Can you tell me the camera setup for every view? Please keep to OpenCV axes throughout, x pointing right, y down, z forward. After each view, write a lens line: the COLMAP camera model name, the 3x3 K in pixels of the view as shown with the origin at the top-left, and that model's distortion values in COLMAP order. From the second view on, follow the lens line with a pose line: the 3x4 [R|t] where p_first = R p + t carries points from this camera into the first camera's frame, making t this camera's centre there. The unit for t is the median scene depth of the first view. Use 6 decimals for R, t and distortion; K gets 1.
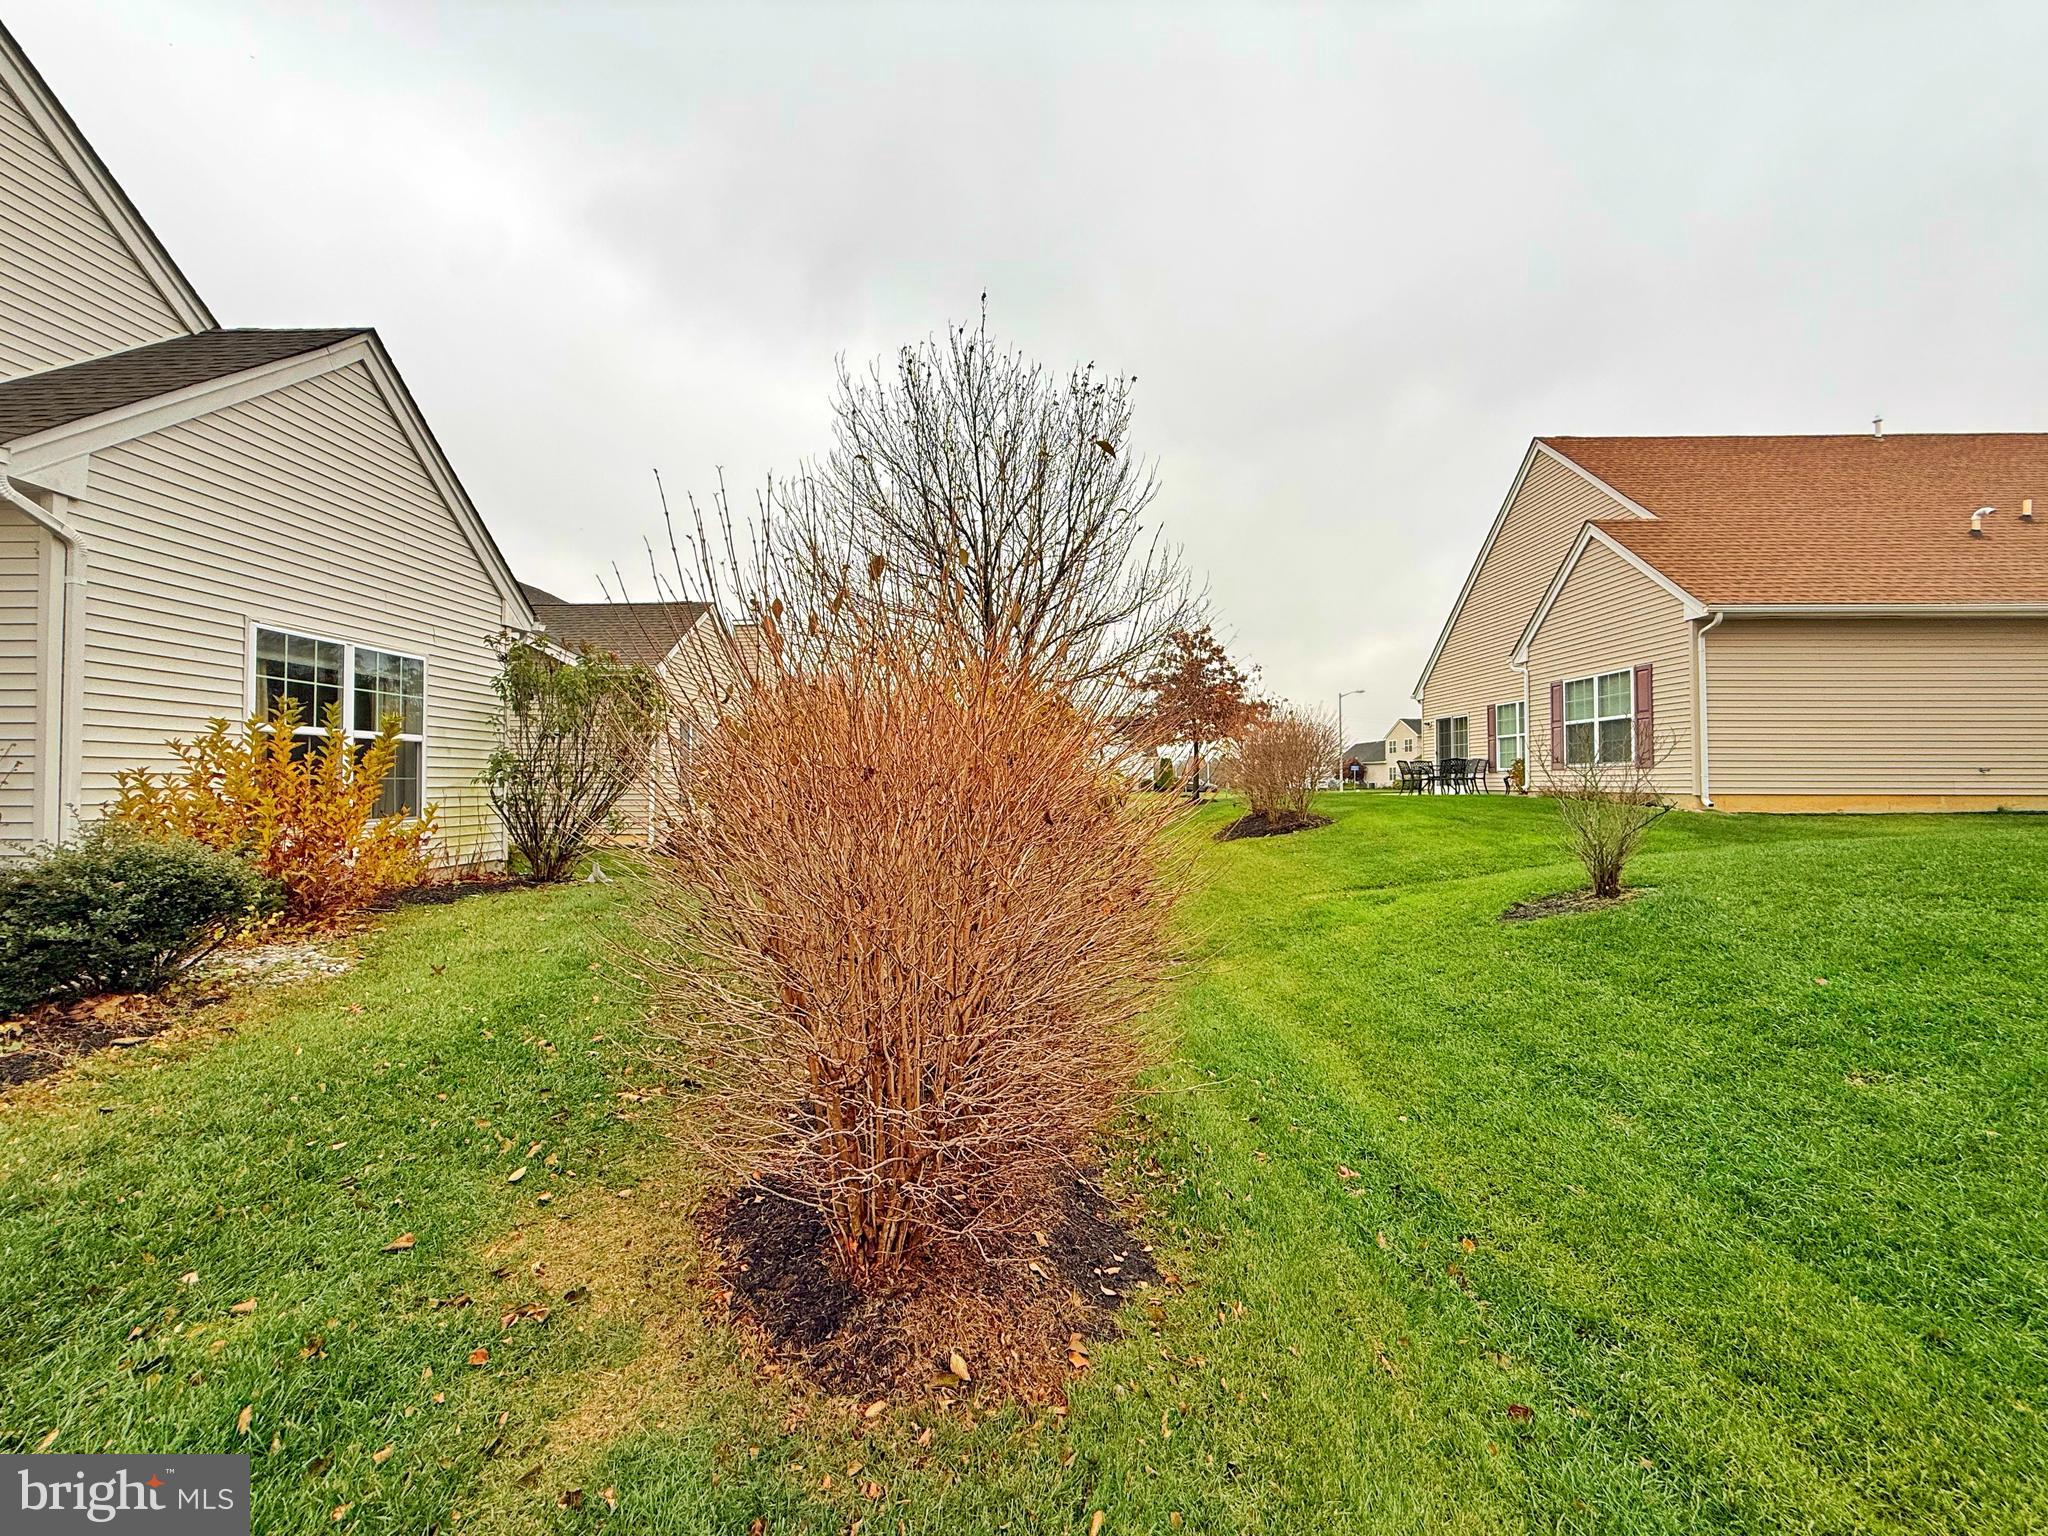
lens RADIAL K [[817.9, 0, 1019.6], [0, 817.9, 766.2], [0, 0, 1]] dist [-0.000326, 0.000620]
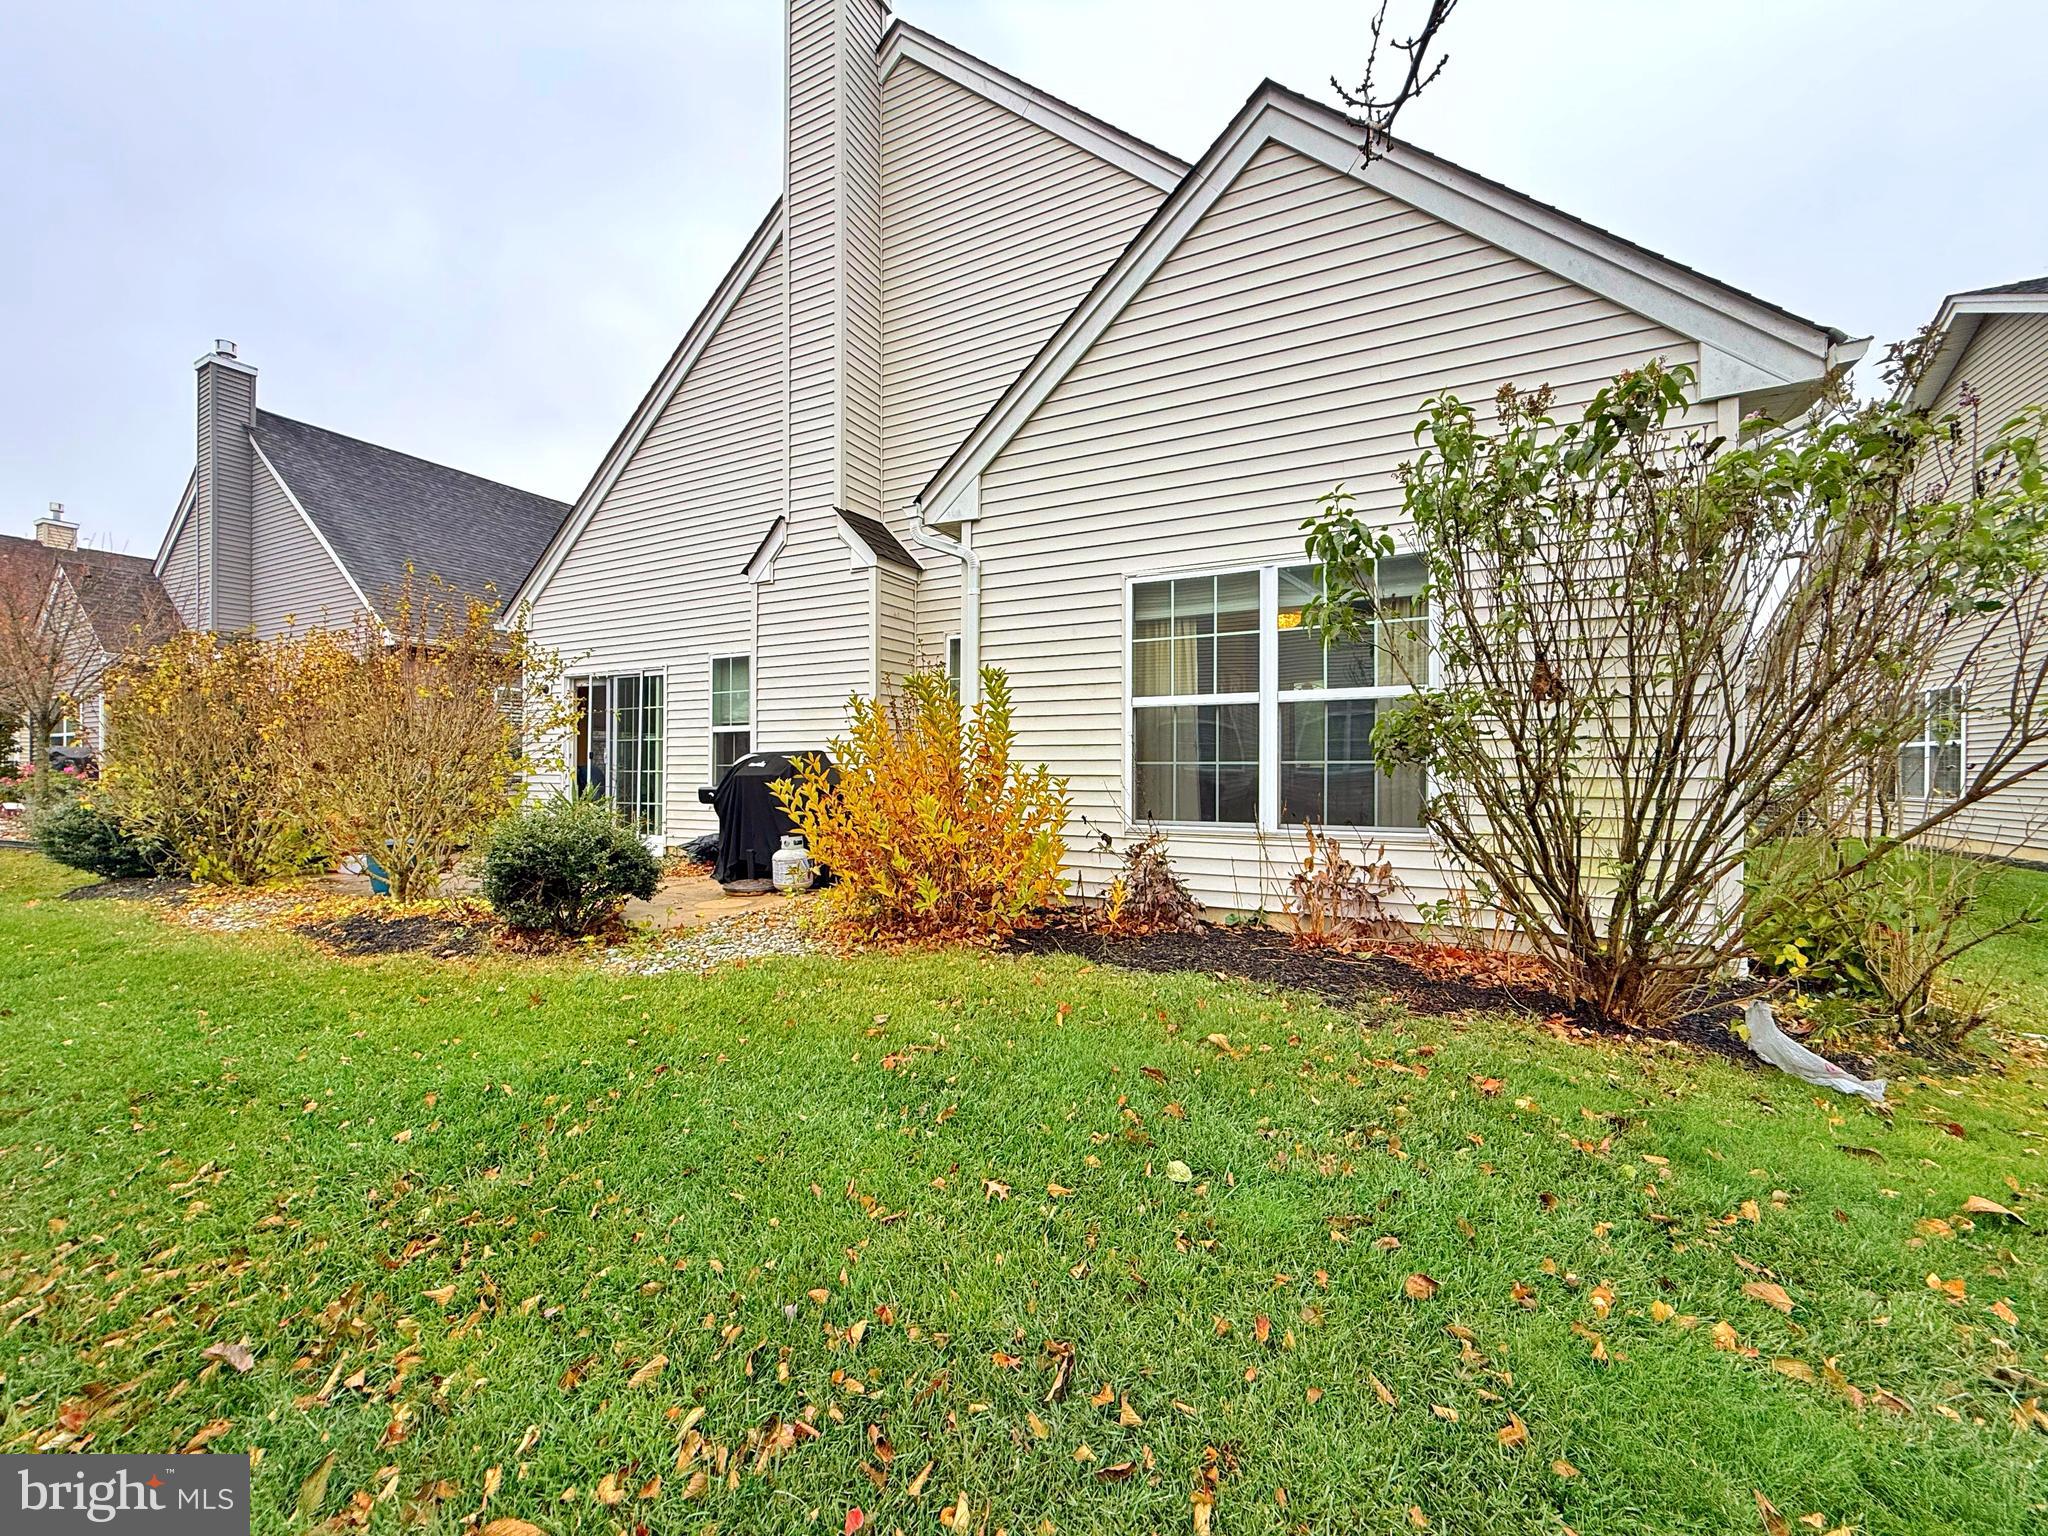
lens RADIAL K [[817.9, 0, 1019.6], [0, 817.9, 766.2], [0, 0, 1]] dist [-0.000326, 0.000620]
pose [[-0.440537, -0.001853, -0.897733, -0.164659], [0.019428, 0.999744, -0.011598, 0.032312], [0.897524, -0.022550, -0.440388, 1.611401]]
